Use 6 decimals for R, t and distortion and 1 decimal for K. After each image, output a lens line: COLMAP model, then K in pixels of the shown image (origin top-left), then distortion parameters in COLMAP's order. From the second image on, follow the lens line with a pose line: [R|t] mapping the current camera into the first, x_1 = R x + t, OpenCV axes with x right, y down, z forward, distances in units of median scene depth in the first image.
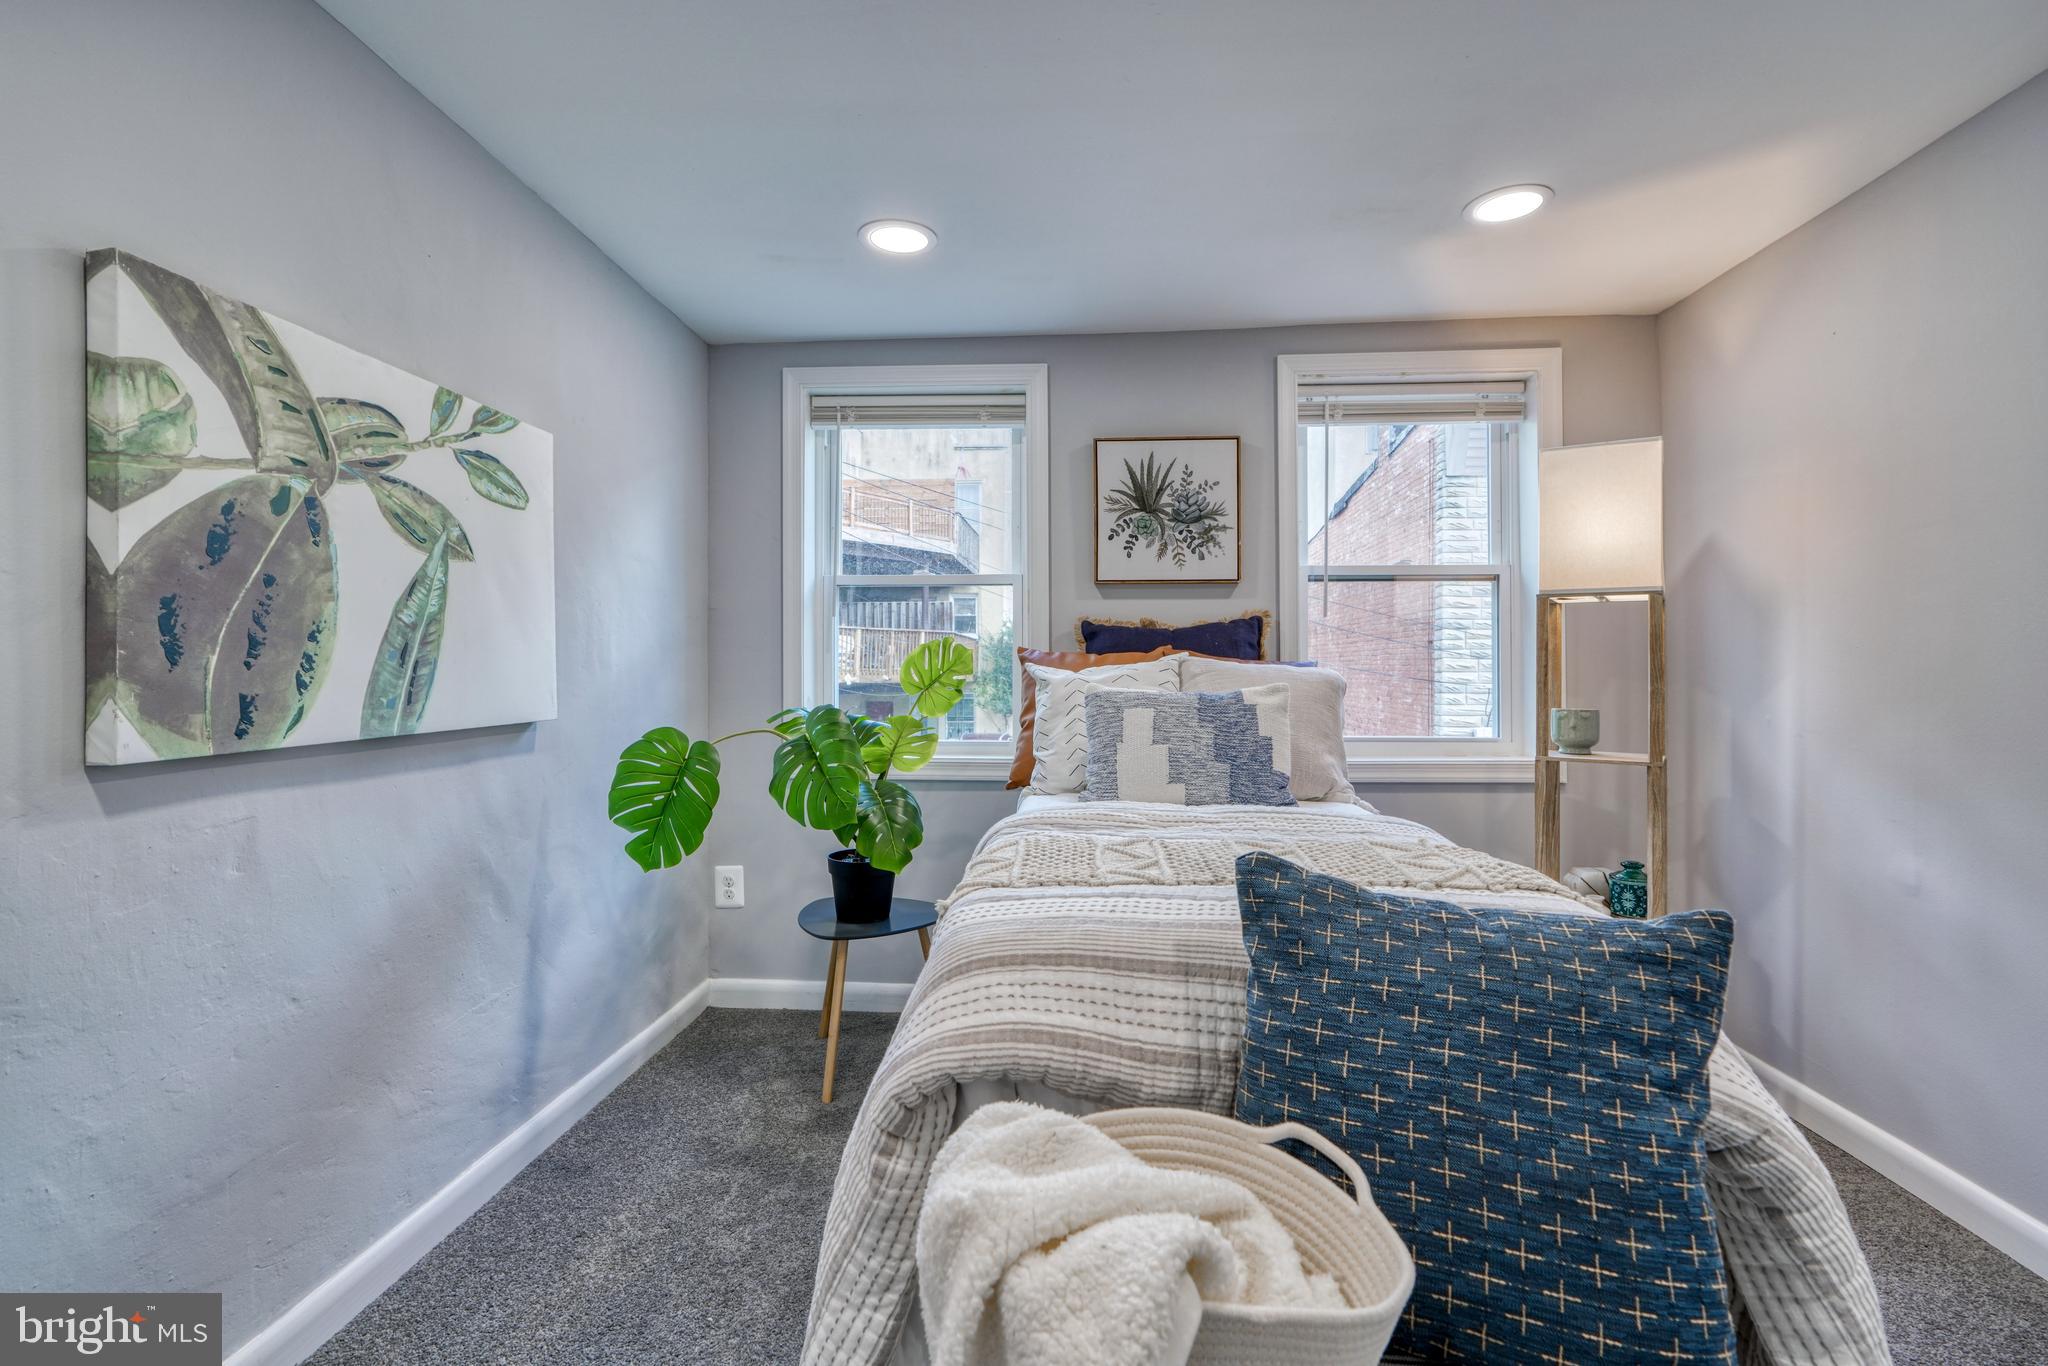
lens RADIAL K [[941.9, 0, 1032.2], [0, 941.9, 653.3], [0, 0, 1]] dist [-0.012171, 0.005596]
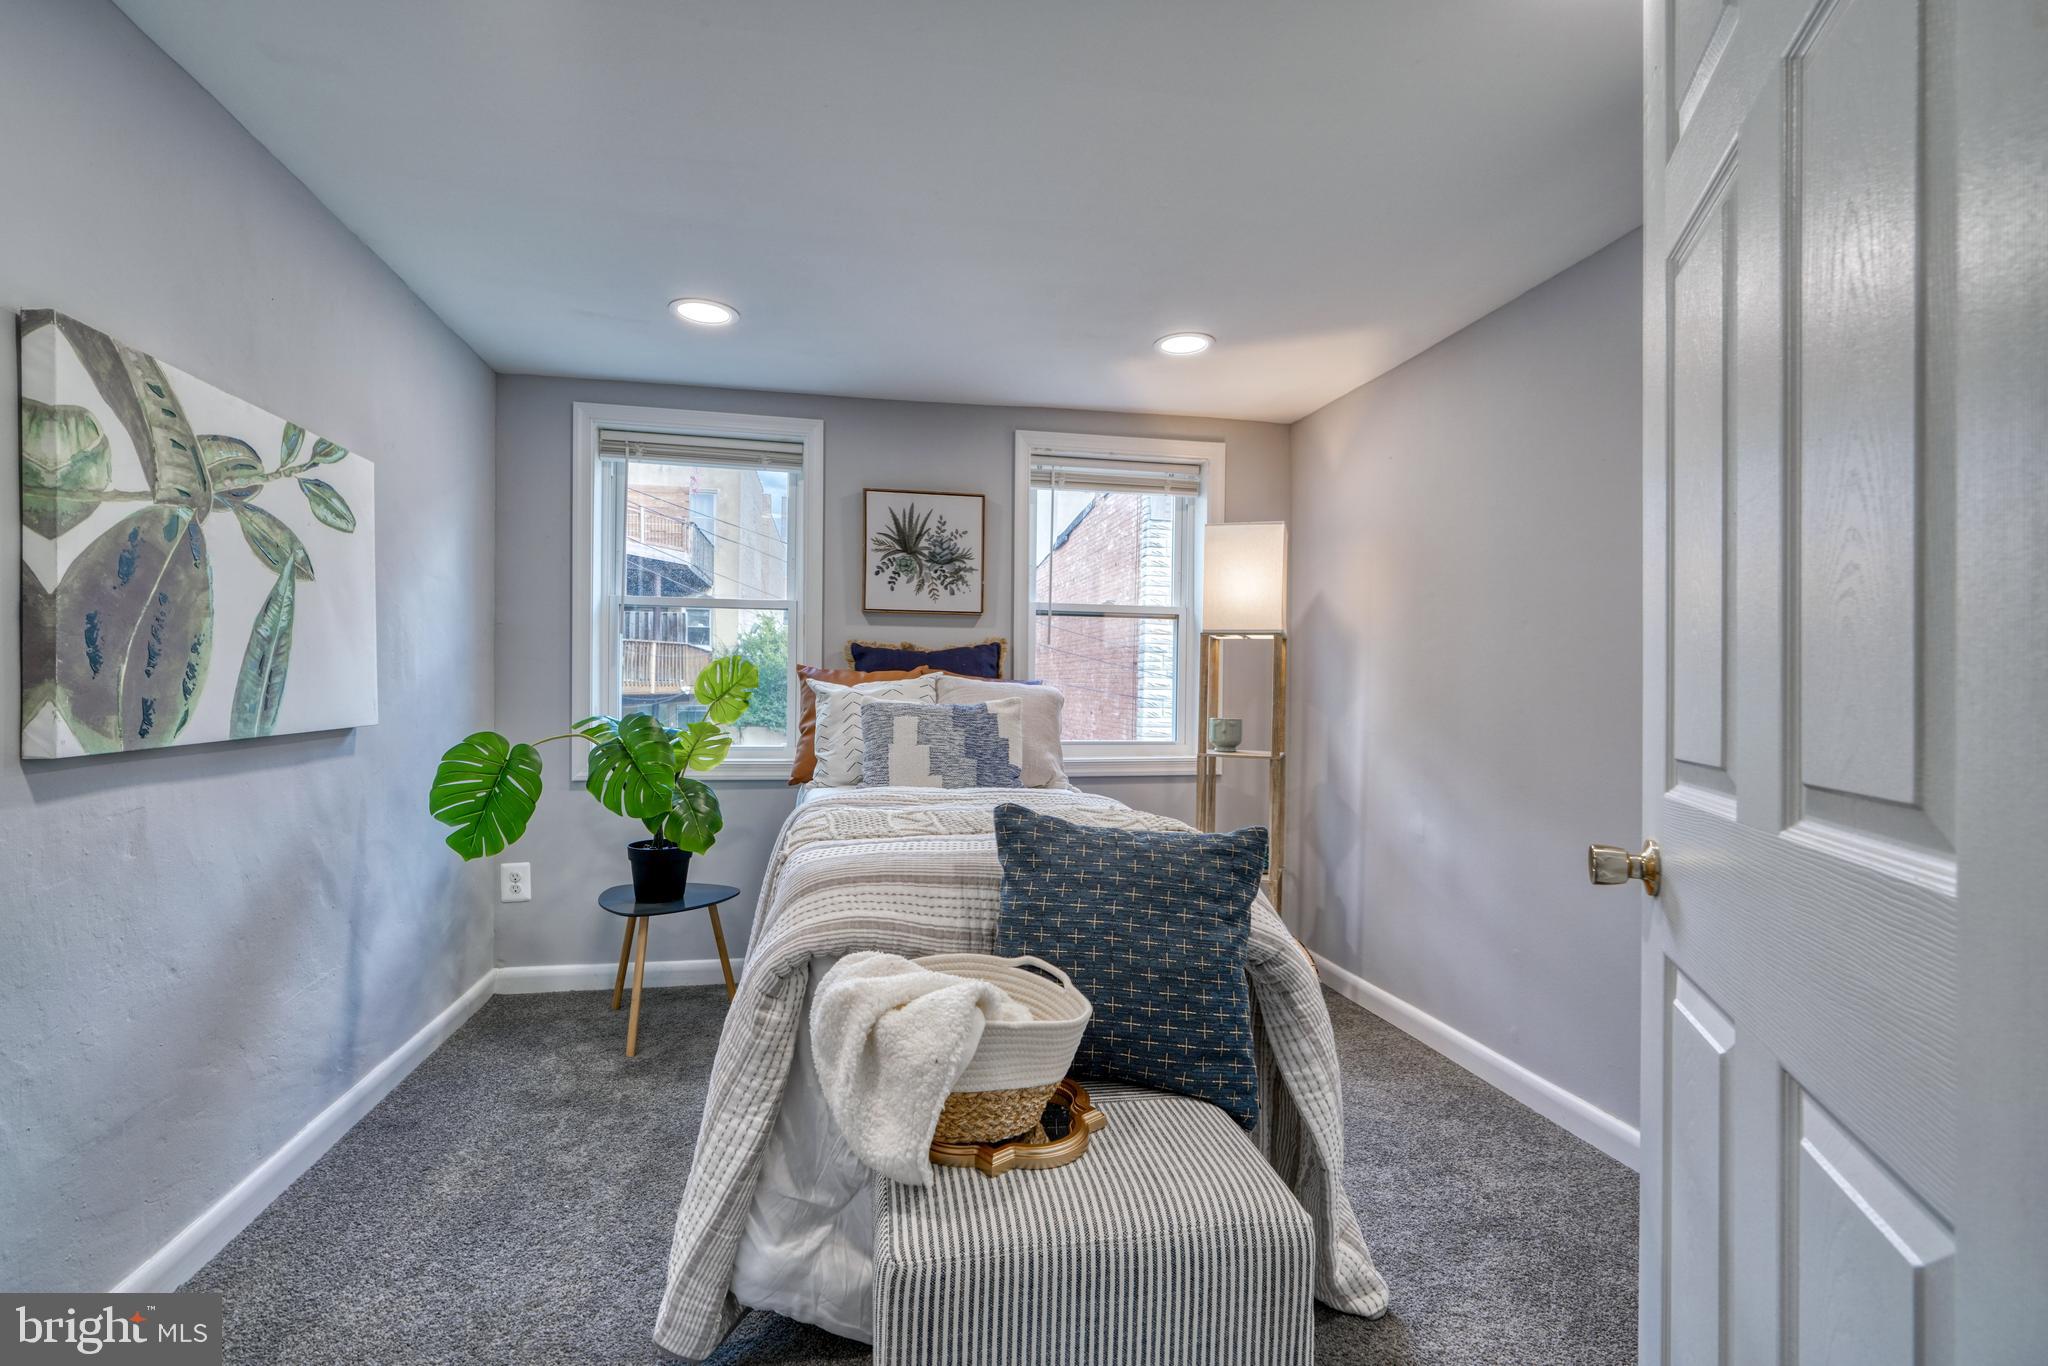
lens RADIAL K [[927.4, 0, 1008.9], [0, 927.4, 690.1], [0, 0, 1]] dist [-0.014596, 0.006729]
pose [[0.965872, 0.010286, 0.258816, -0.073735], [-0.016462, 0.999629, 0.021705, -0.005348], [-0.258497, -0.025224, 0.965683, -0.224892]]
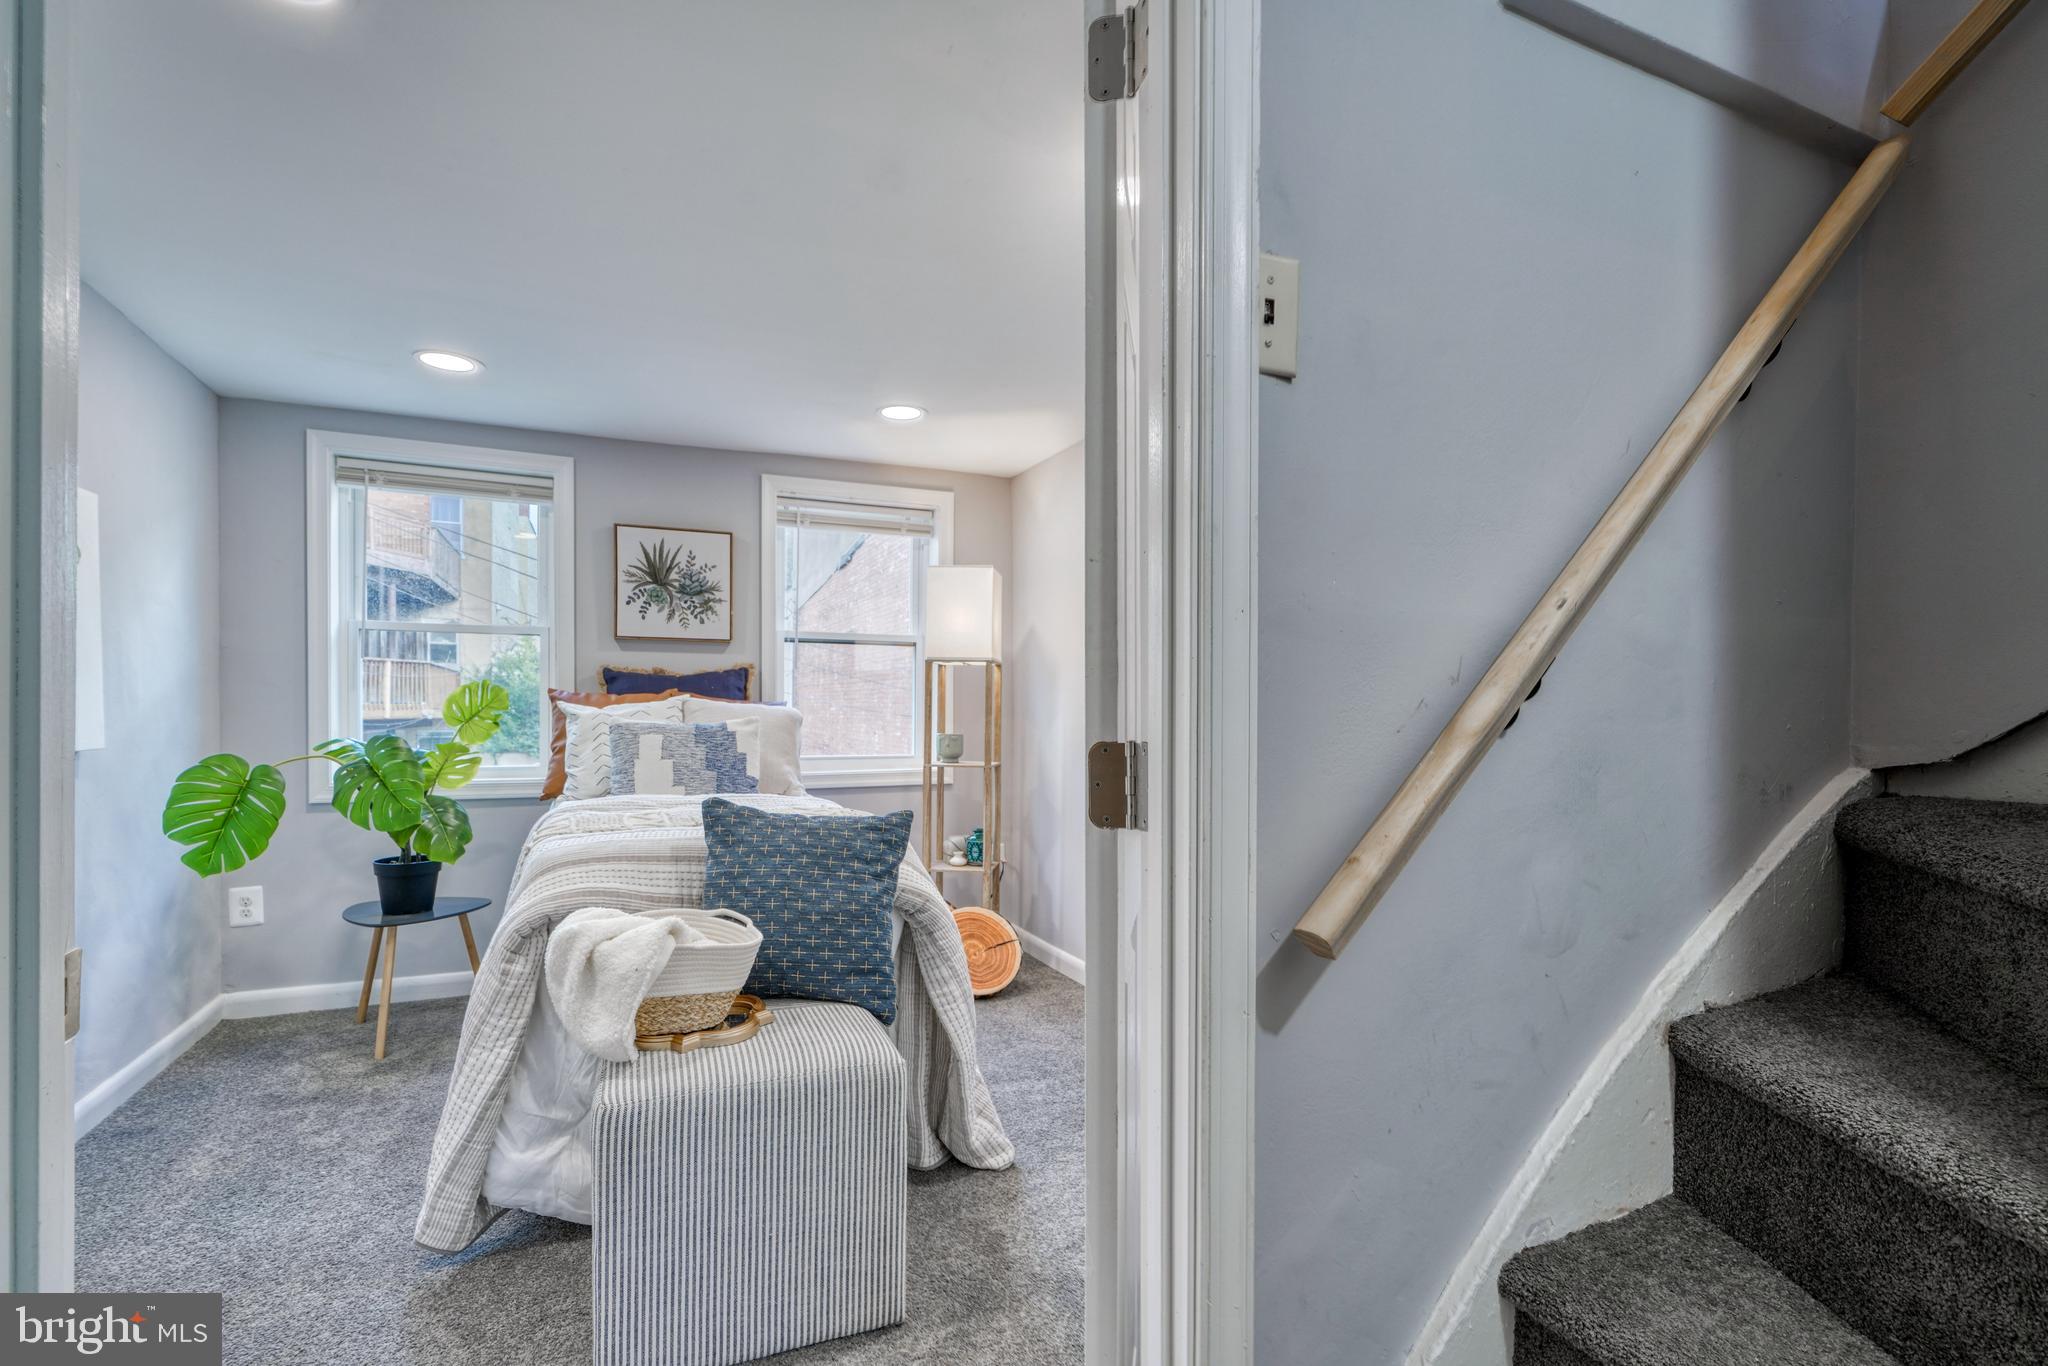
lens RADIAL K [[961.0, 0, 1022.4], [0, 961.0, 714.5], [0, 0, 1]] dist [-0.013893, 0.006980]
pose [[0.885695, 0.001446, 0.464266, -0.060314], [-0.013518, 0.999651, 0.022676, -0.011409], [-0.464071, -0.026360, 0.885405, -0.521420]]
